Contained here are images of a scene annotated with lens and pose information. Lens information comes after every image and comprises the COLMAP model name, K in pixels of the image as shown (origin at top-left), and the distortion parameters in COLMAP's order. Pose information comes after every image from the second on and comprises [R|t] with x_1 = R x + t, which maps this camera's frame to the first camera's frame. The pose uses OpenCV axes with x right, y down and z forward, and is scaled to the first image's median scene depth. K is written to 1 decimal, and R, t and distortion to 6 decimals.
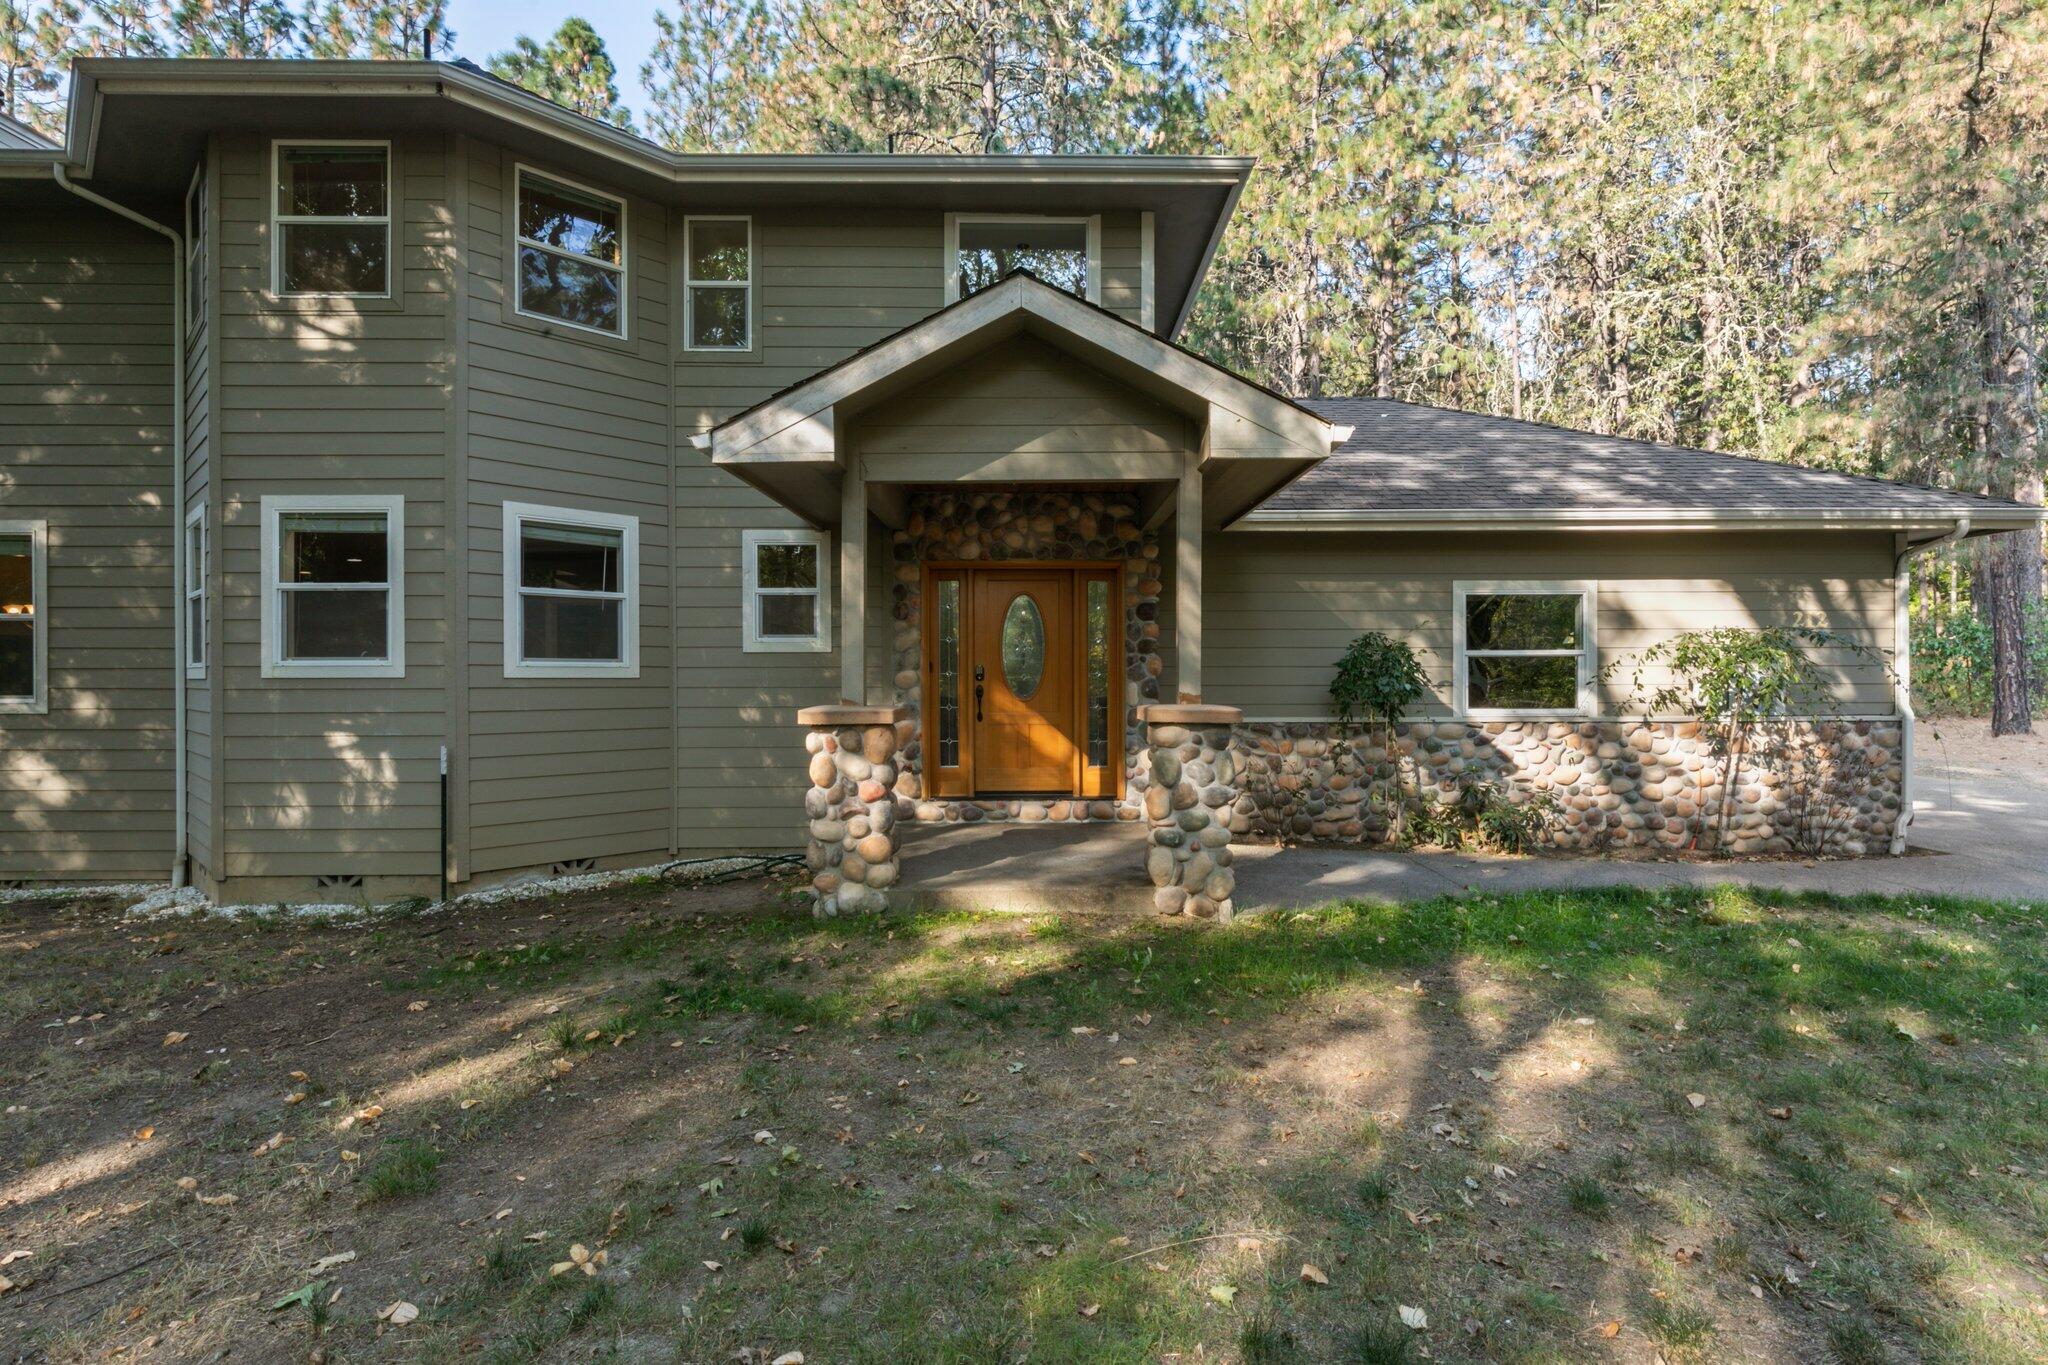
lens RADIAL K [[976.1, 0, 1027.4], [0, 976.1, 680.8], [0, 0, 1]] dist [-0.007745, -0.001630]
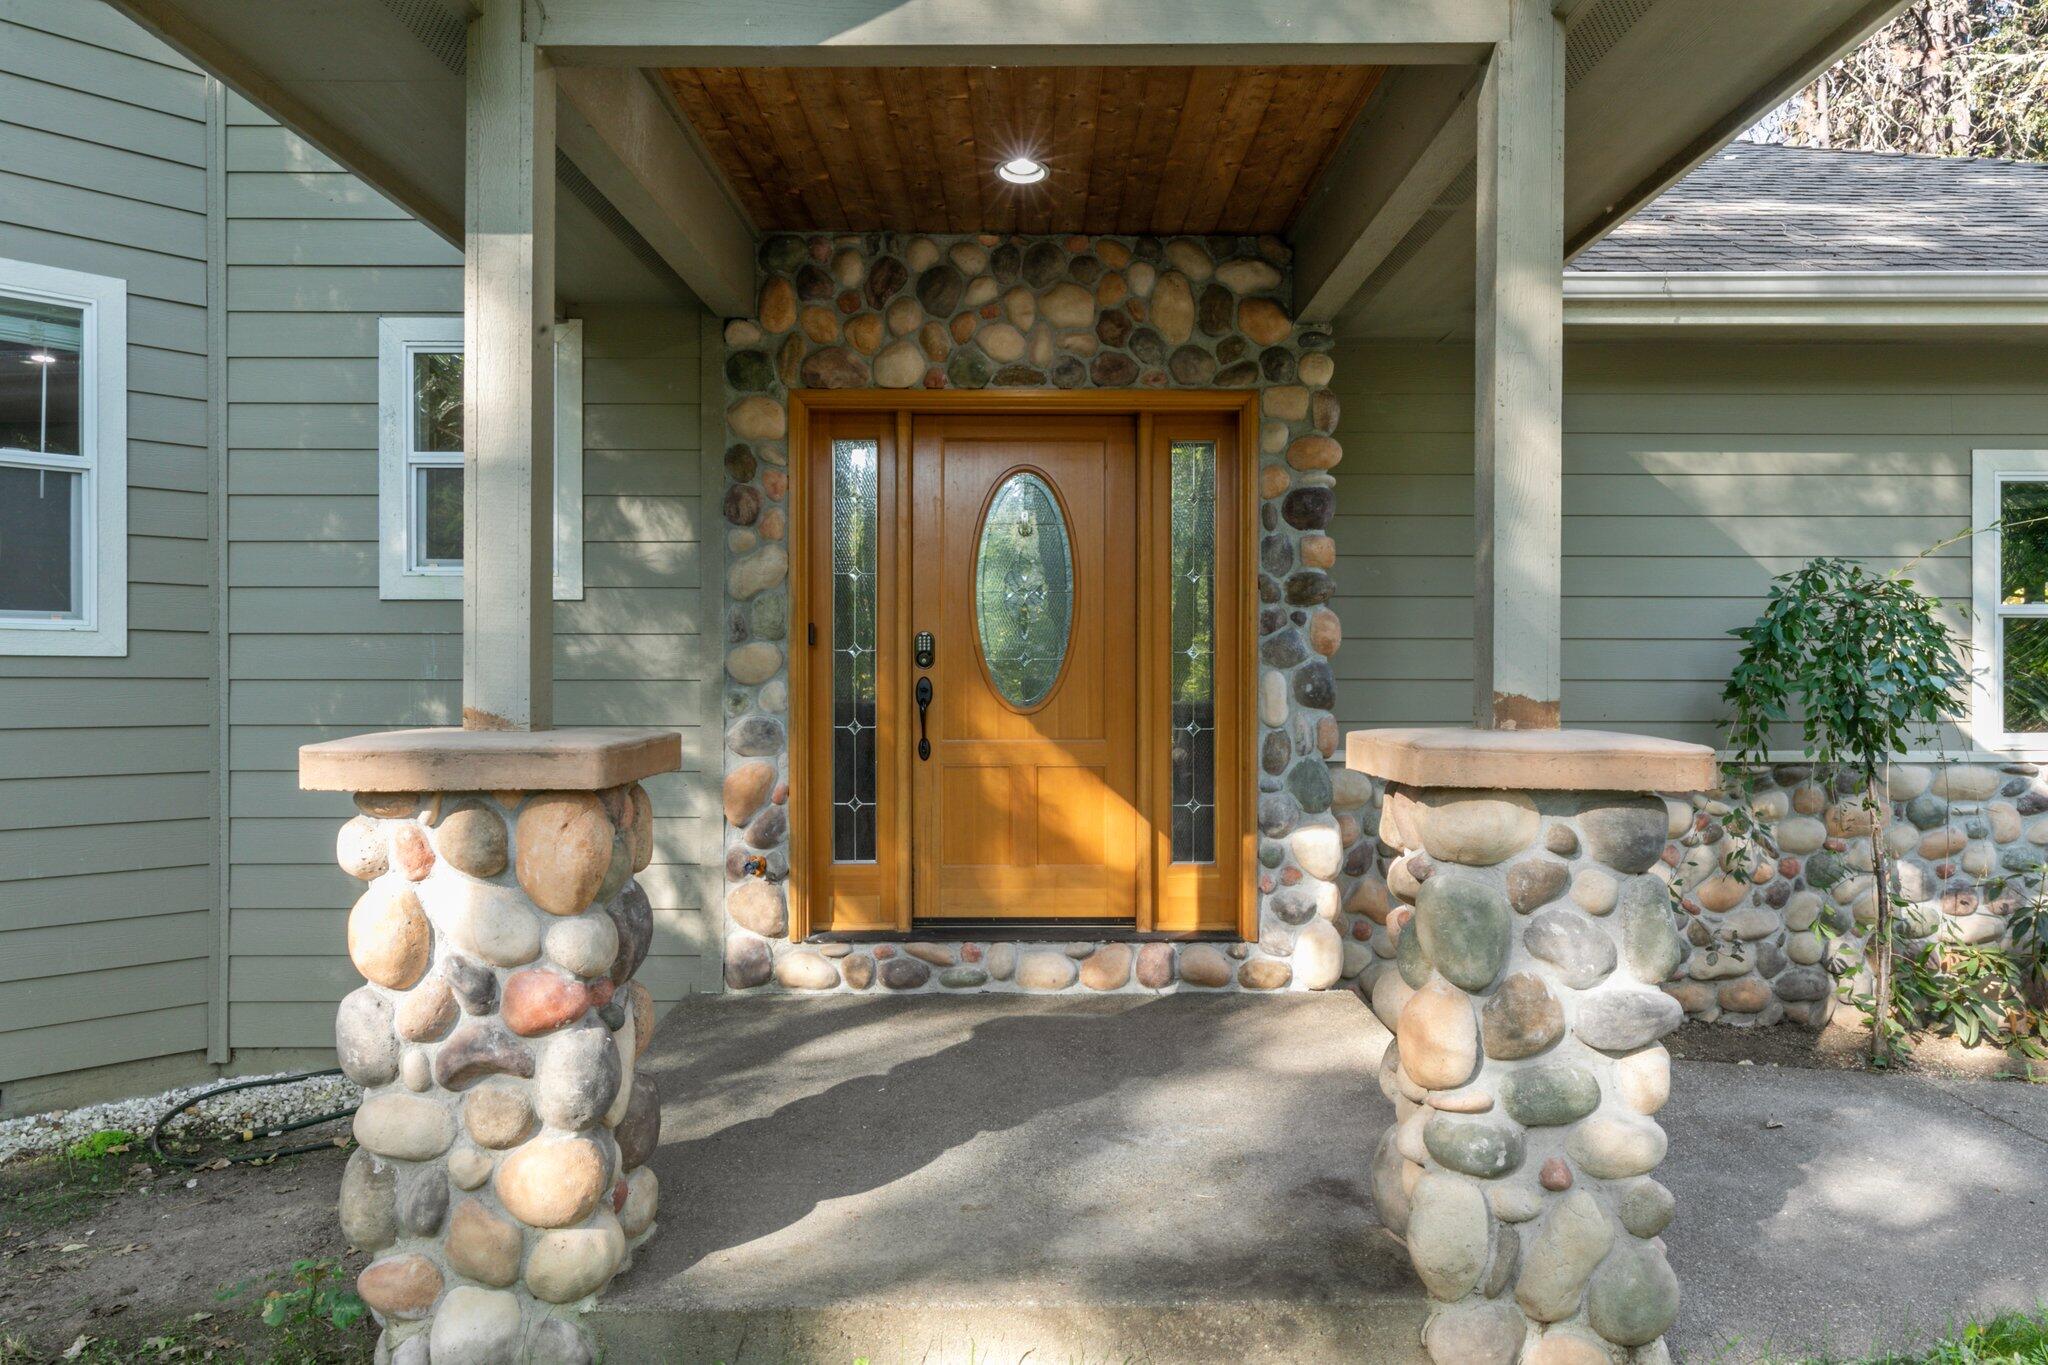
lens RADIAL K [[1409.8, 0, 1022.9], [0, 1409.8, 676.3], [0, 0, 1]] dist [-0.009586, -0.001795]
pose [[0.999959, 0.003004, -0.008504, 0.000777], [-0.003018, 0.999994, -0.001628, 0.005113], [0.008499, 0.001654, 0.999963, 0.373690]]
